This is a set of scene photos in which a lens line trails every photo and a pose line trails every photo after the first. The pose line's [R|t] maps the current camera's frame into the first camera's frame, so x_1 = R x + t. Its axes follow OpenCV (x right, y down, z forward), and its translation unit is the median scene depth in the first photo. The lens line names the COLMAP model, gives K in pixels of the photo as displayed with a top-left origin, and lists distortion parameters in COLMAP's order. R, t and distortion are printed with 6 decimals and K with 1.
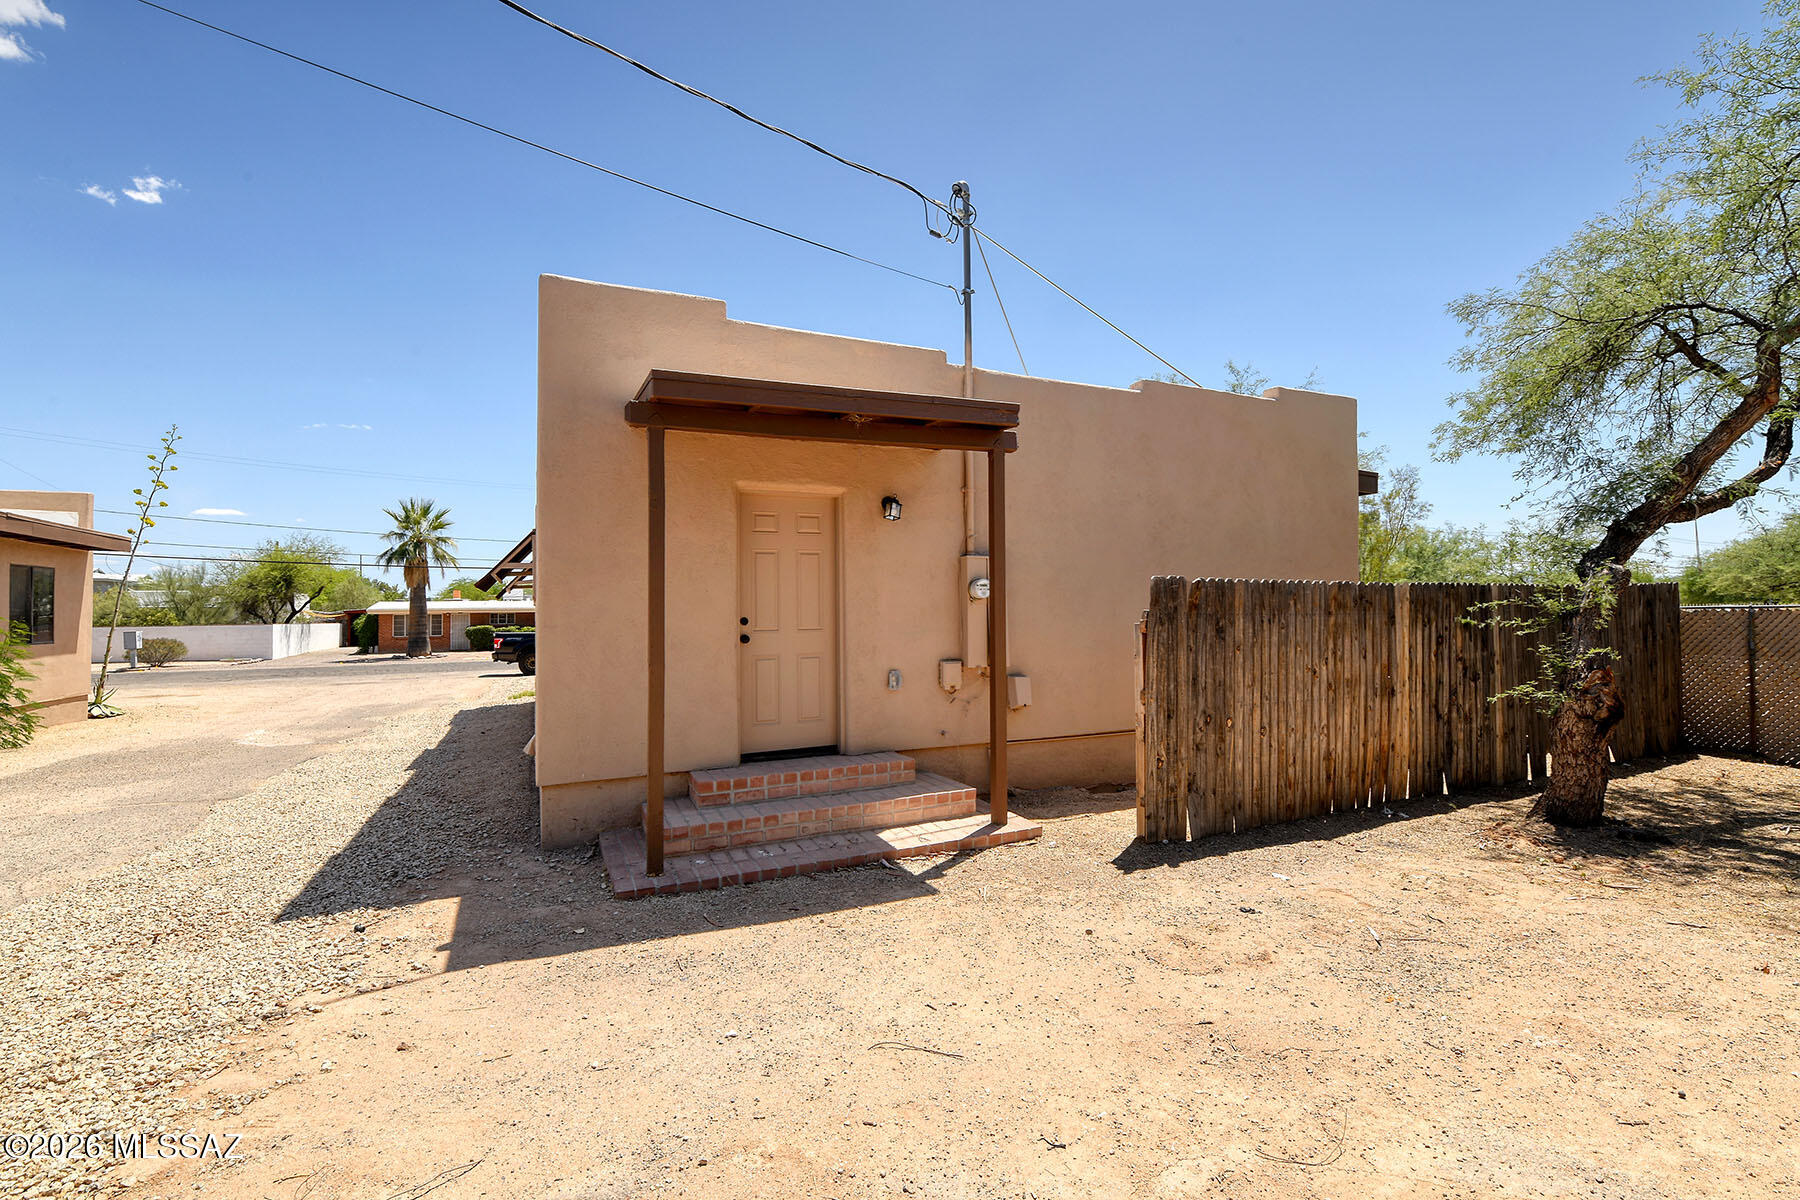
lens RADIAL K [[817.2, 0, 908.0], [0, 817.2, 588.9], [0, 0, 1]] dist [-0.000264, 0.000159]
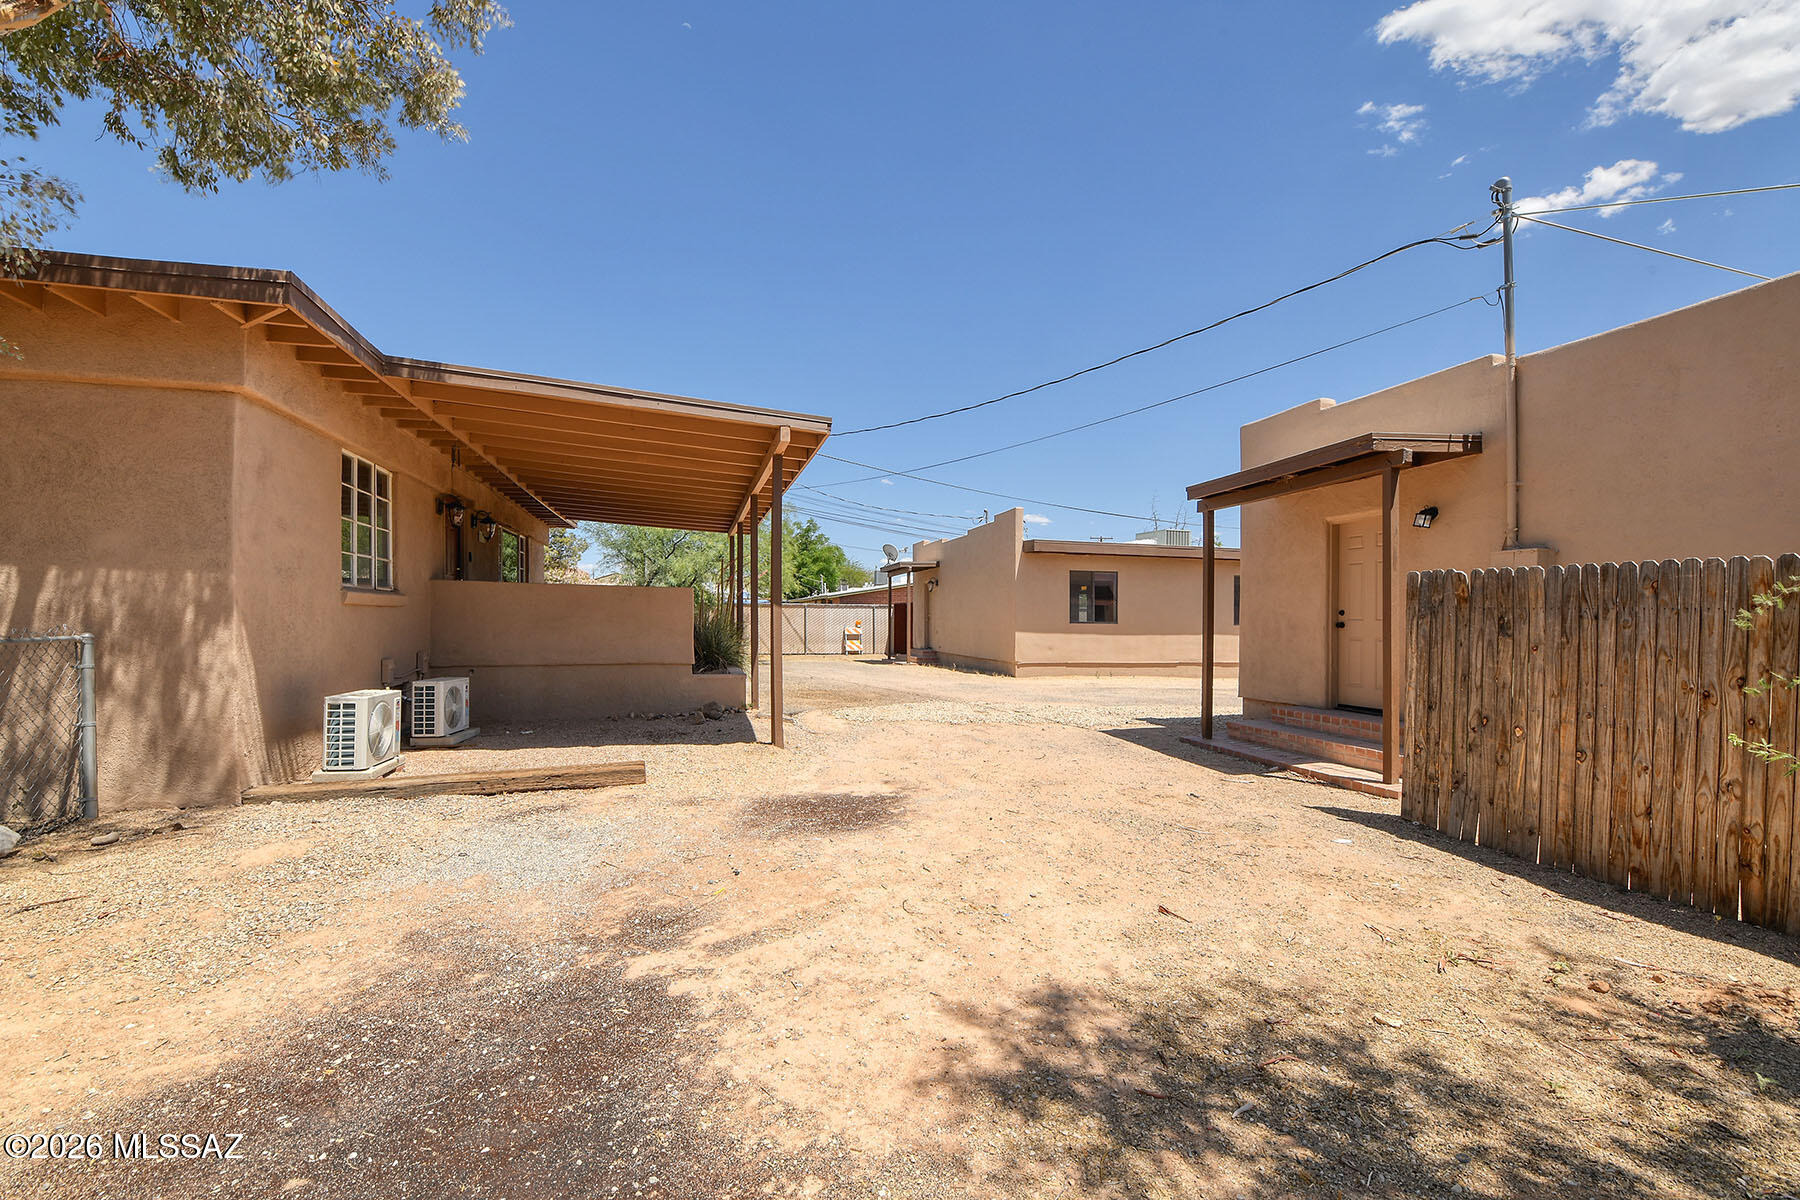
lens RADIAL K [[743.3, 0, 906.5], [0, 743.3, 632.4], [0, 0, 1]] dist [0.000535, 0.000123]
pose [[-0.172638, 0.033798, -0.984405, 1.305535], [0.016298, 0.999372, 0.031454, 0.022023], [0.984850, -0.010614, -0.173081, 0.501899]]
